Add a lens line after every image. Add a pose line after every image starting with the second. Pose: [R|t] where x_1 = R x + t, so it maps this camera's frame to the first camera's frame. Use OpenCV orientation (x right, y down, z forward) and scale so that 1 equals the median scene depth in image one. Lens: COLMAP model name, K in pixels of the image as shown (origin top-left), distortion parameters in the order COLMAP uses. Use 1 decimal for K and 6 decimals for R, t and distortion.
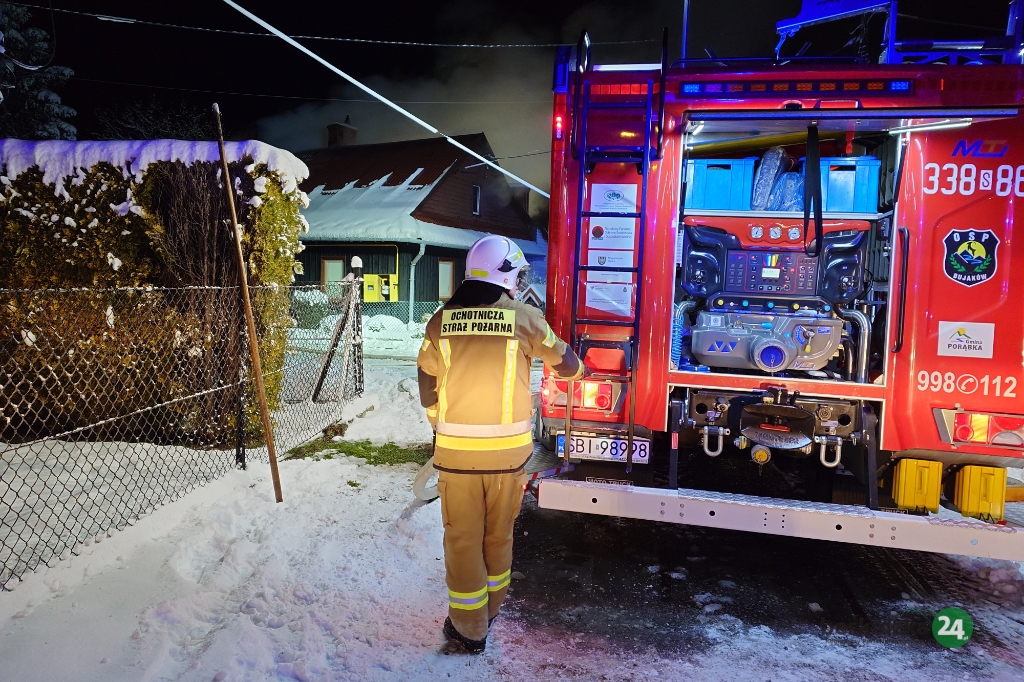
lens RADIAL K [[694.7, 0, 511.4], [0, 694.7, 327.2], [0, 0, 1]] dist [0.021459, -0.021618]
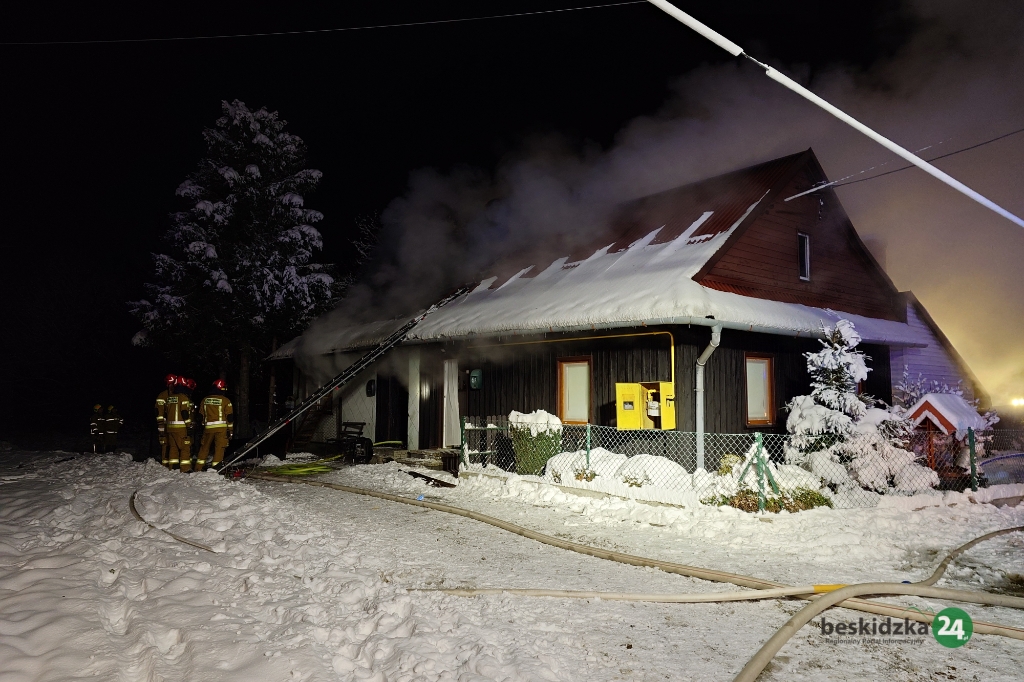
lens RADIAL K [[694.7, 0, 511.4], [0, 694.7, 327.2], [0, 0, 1]] dist [0.021459, -0.021618]
pose [[0.915806, -0.056754, -0.397591, -0.054233], [-0.006293, 0.987816, -0.155502, -0.029685], [0.401572, 0.144912, 0.904290, 0.412203]]
